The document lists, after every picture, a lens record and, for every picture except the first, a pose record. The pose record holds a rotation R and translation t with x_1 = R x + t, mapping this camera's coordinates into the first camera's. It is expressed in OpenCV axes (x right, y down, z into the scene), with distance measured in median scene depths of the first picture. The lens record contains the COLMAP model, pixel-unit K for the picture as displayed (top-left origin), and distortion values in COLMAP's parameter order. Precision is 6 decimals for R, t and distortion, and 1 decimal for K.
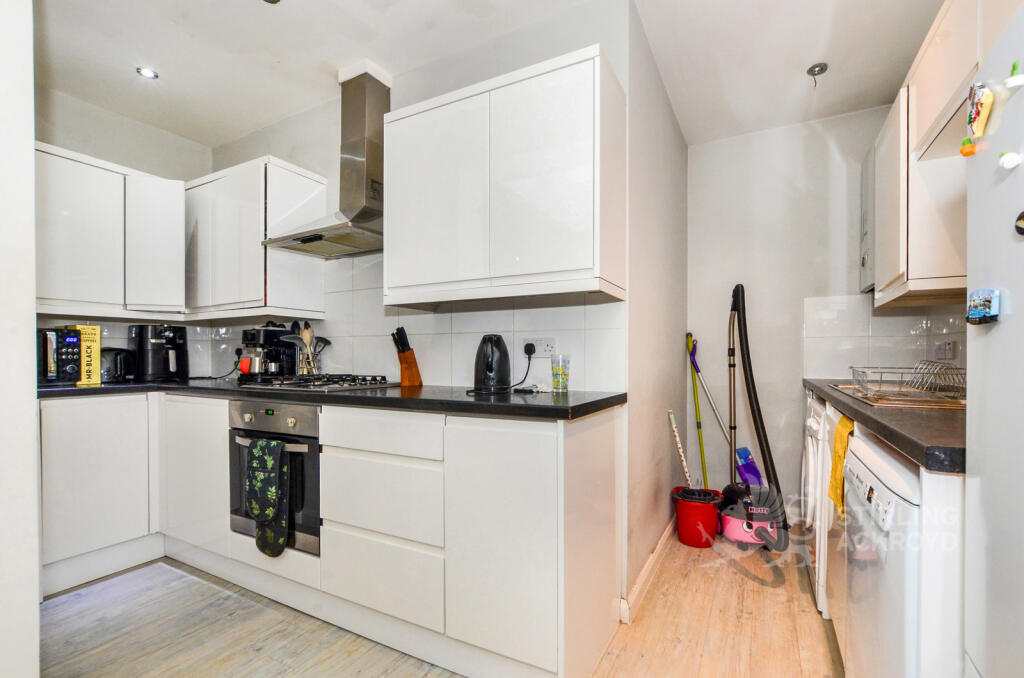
lens RADIAL K [[457.1, 0, 515.1], [0, 457.1, 358.9], [0, 0, 1]] dist [-0.020965, 0.000003]
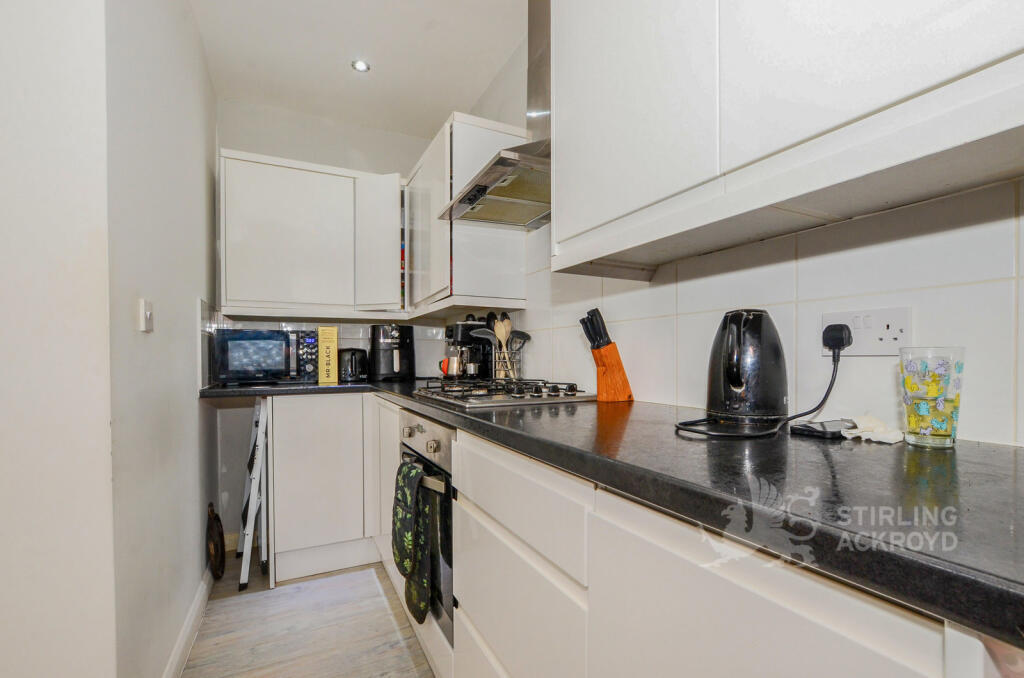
lens RADIAL K [[457.1, 0, 515.1], [0, 457.1, 358.9], [0, 0, 1]] dist [-0.020965, 0.000003]
pose [[0.817267, 0.000600, -0.576258, 0.025805], [-0.000439, 1.000000, 0.000417, -0.000005], [0.576258, -0.000088, 0.817268, 0.395830]]
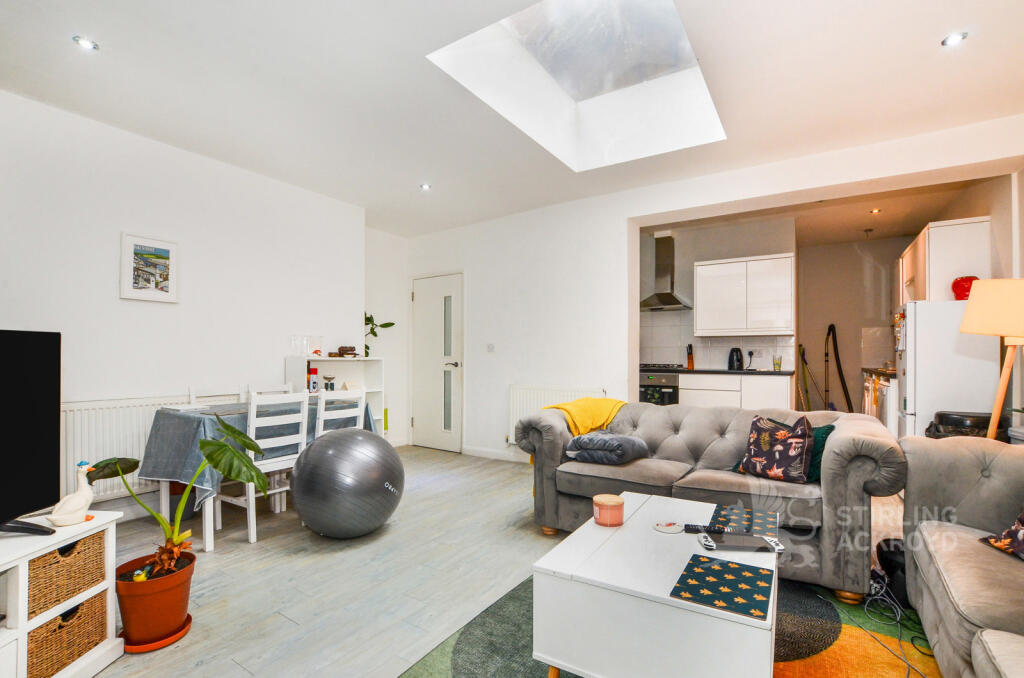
lens RADIAL K [[457.1, 0, 515.1], [0, 457.1, 358.9], [0, 0, 1]] dist [-0.020965, 0.000003]
pose [[0.996742, 0.000374, -0.080660, -0.935032], [-0.000365, 1.000000, 0.000117, 0.007690], [0.080660, -0.000087, 0.996742, -1.423615]]
